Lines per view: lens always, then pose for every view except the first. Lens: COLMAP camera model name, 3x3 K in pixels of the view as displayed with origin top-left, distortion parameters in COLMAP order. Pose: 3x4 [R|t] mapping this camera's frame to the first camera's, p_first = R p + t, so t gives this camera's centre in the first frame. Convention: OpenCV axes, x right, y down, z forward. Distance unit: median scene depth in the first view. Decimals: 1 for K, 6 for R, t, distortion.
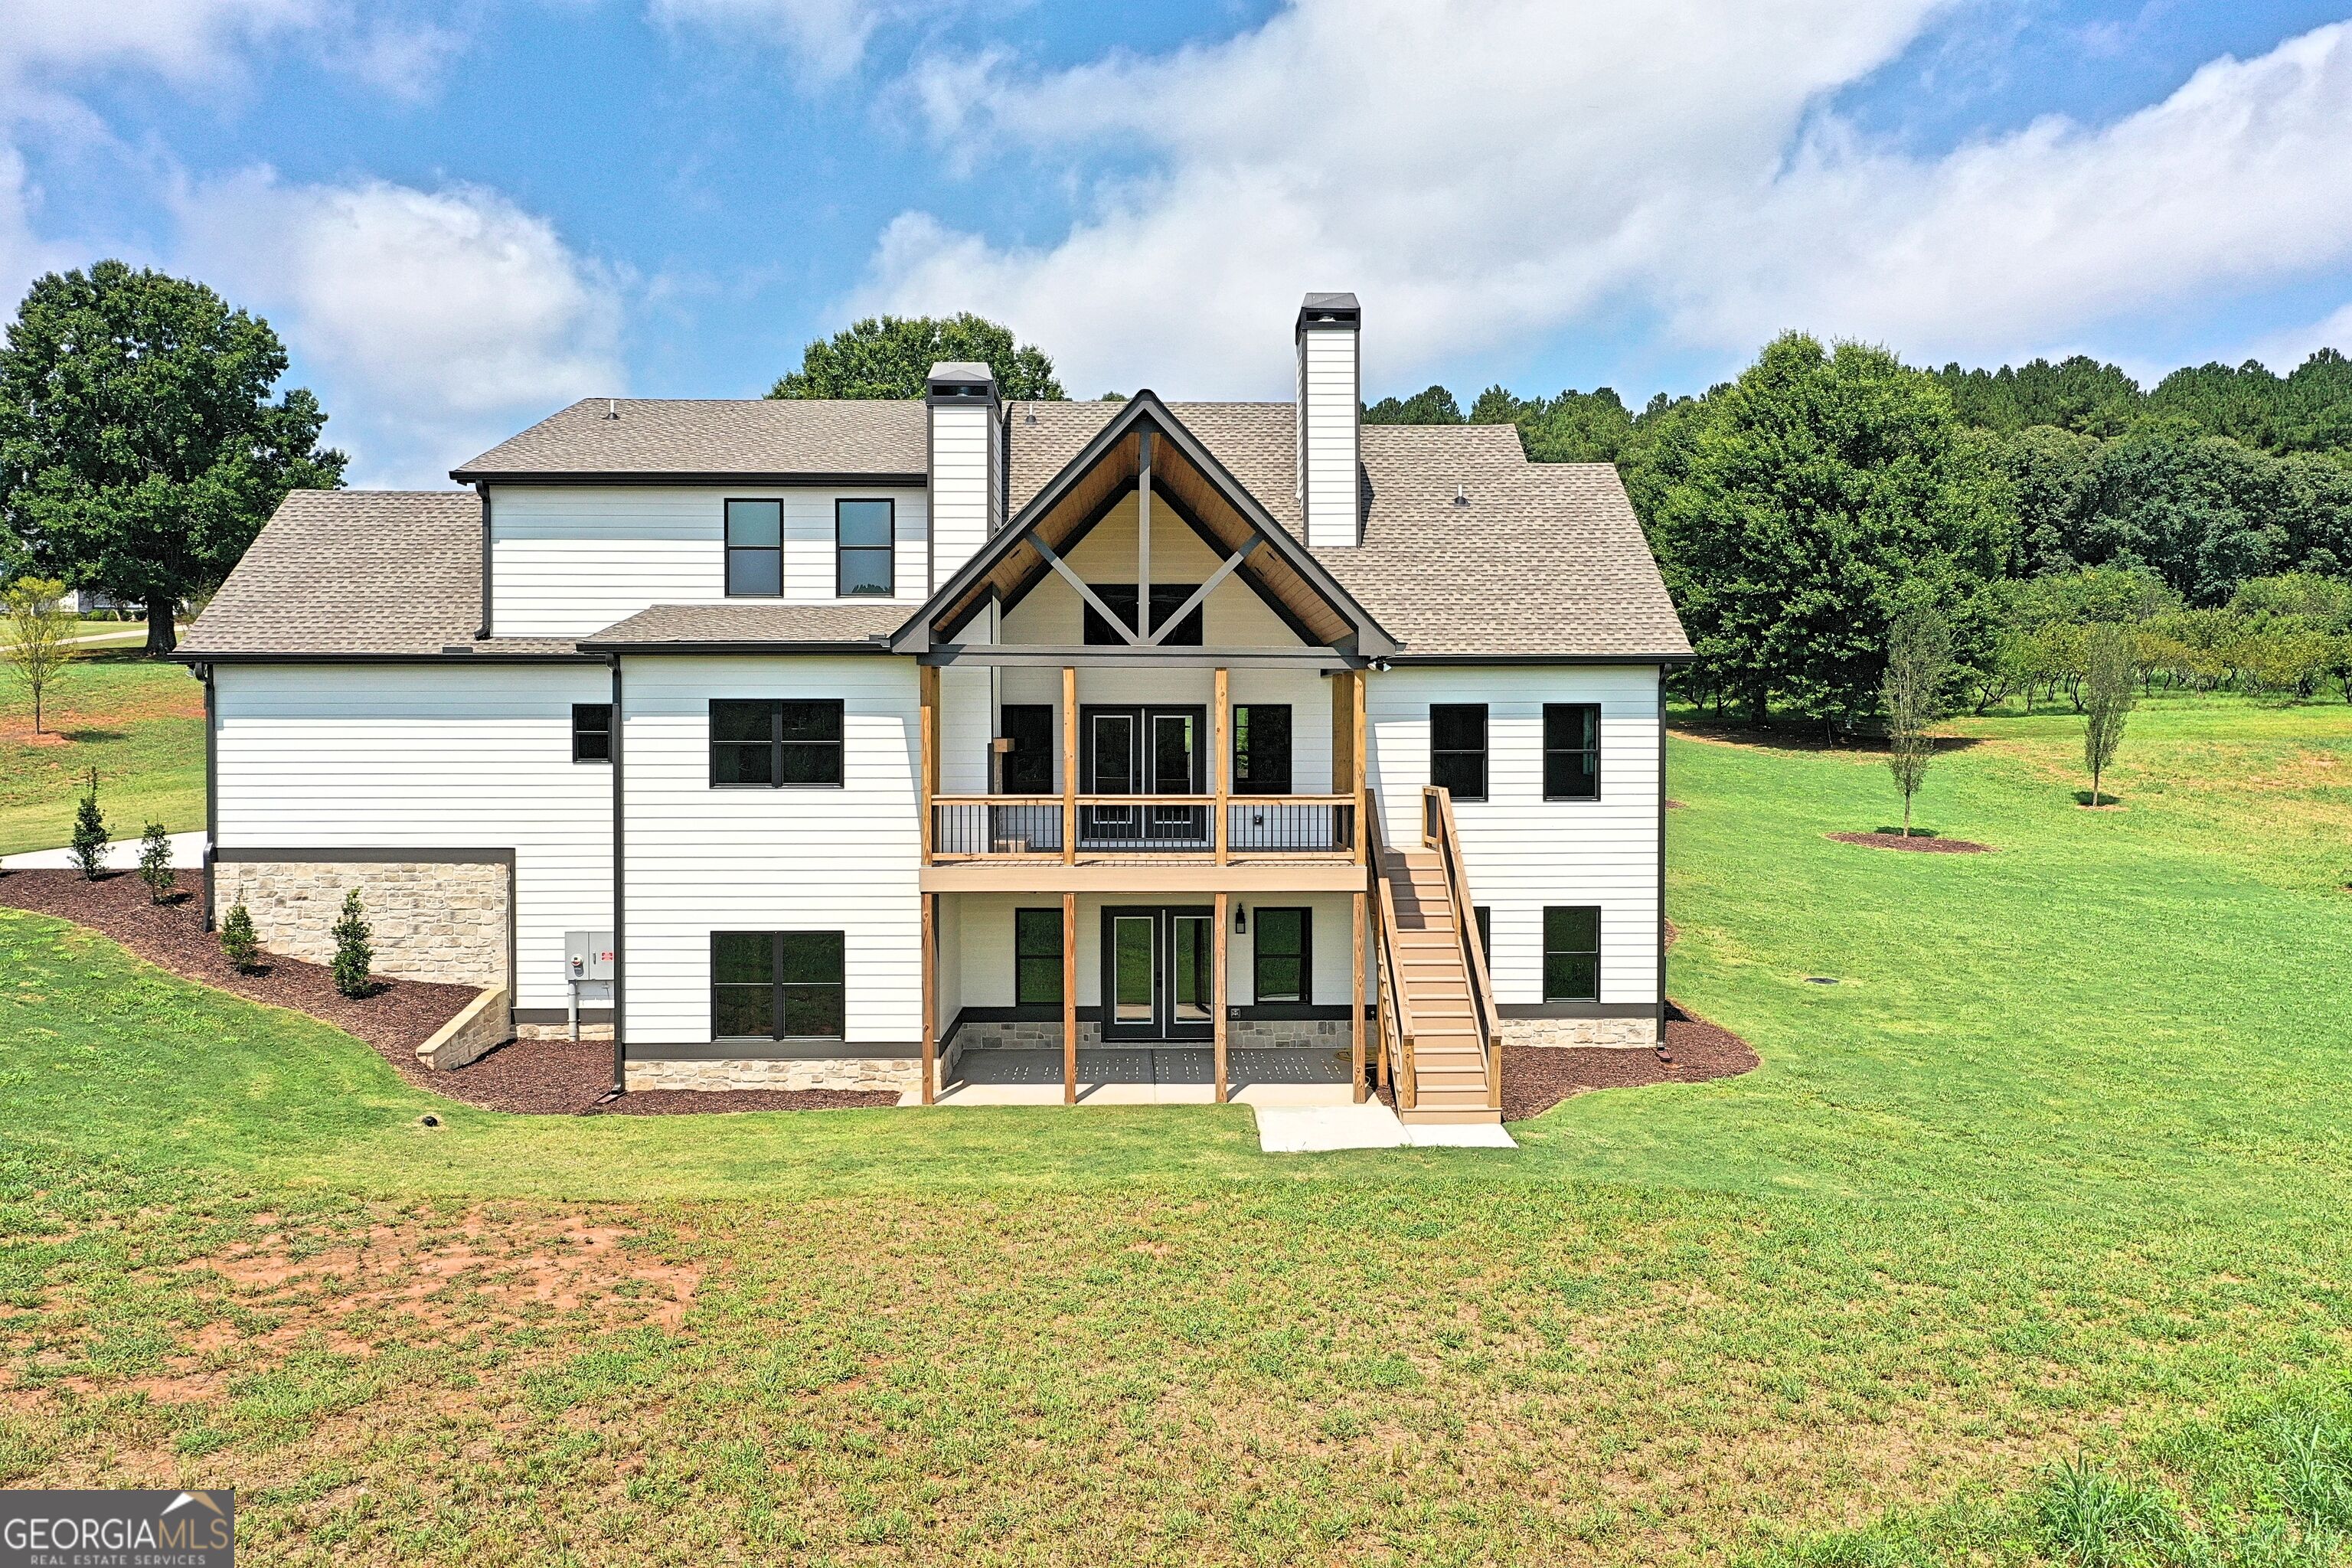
lens RADIAL K [[1860.1, 0, 1176.0], [0, 1860.1, 784.0], [0, 0, 1]] dist [-0.005888, -0.003875]
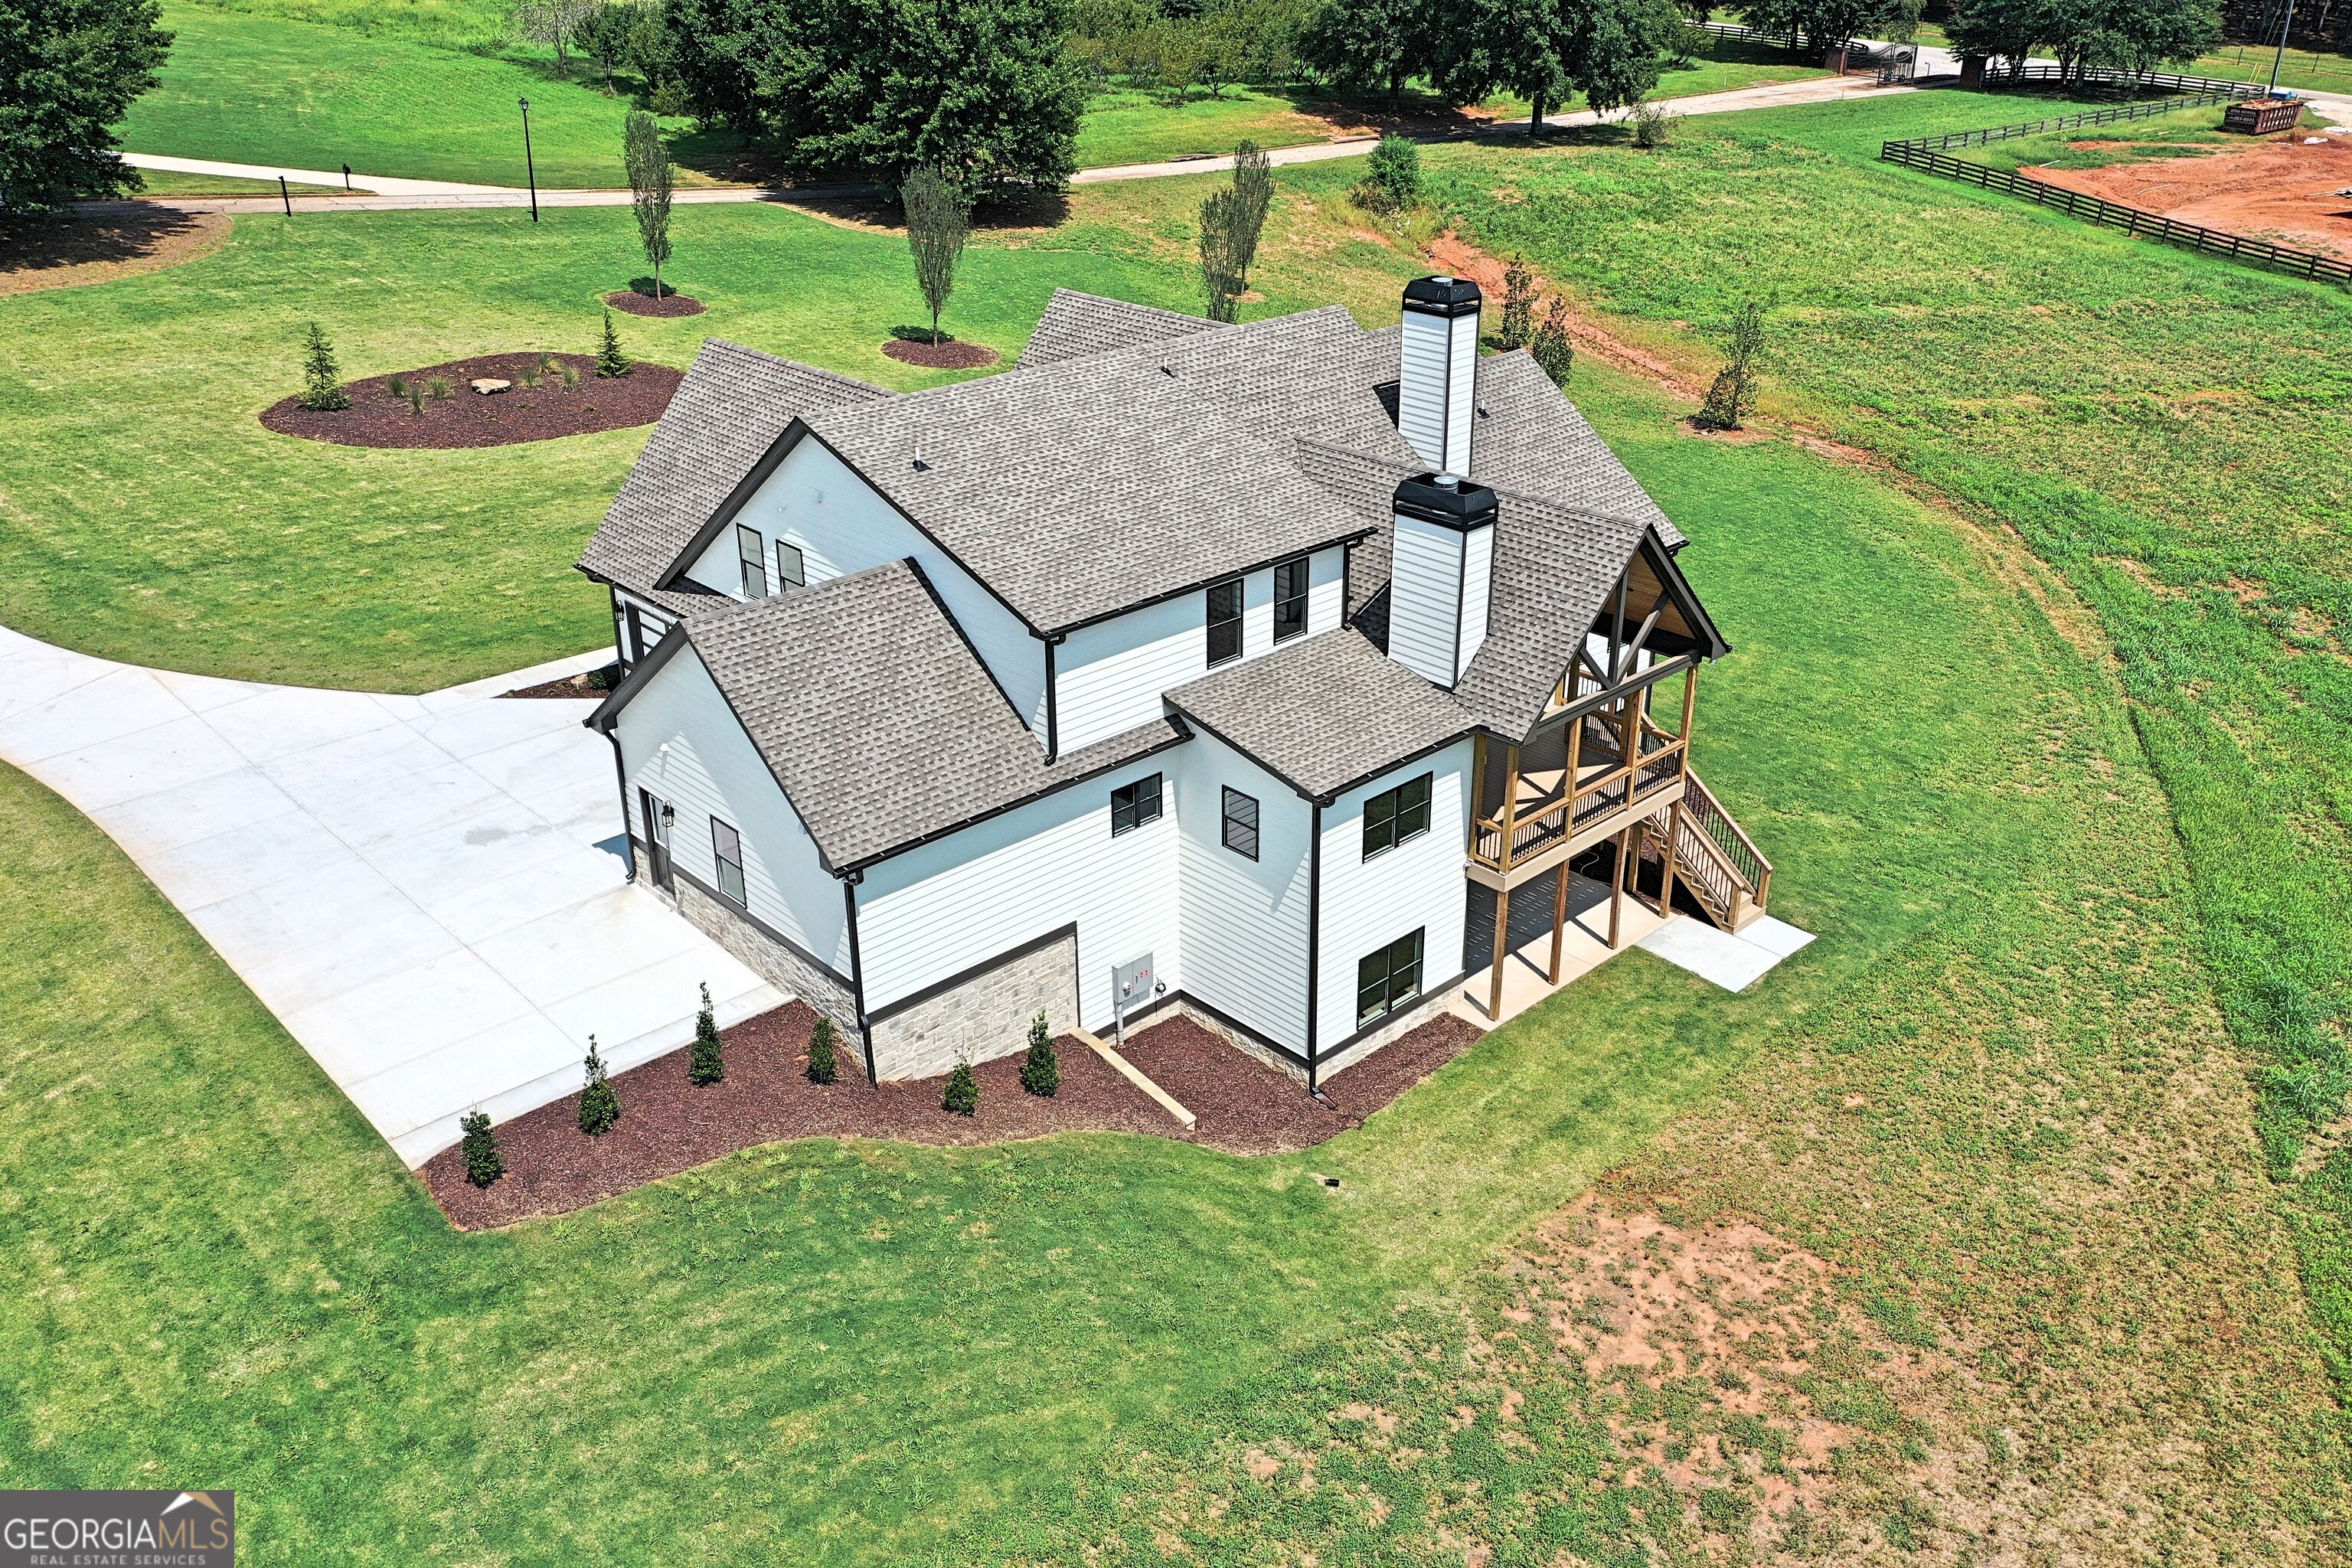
lens RADIAL K [[1860.1, 0, 1176.0], [0, 1860.1, 784.0], [0, 0, 1]] dist [-0.005888, -0.003875]
pose [[0.745948, -0.291293, 0.598925, -0.975778], [0.027565, 0.912013, 0.409234, -0.511893], [-0.665434, -0.288757, 0.688344, 0.190521]]
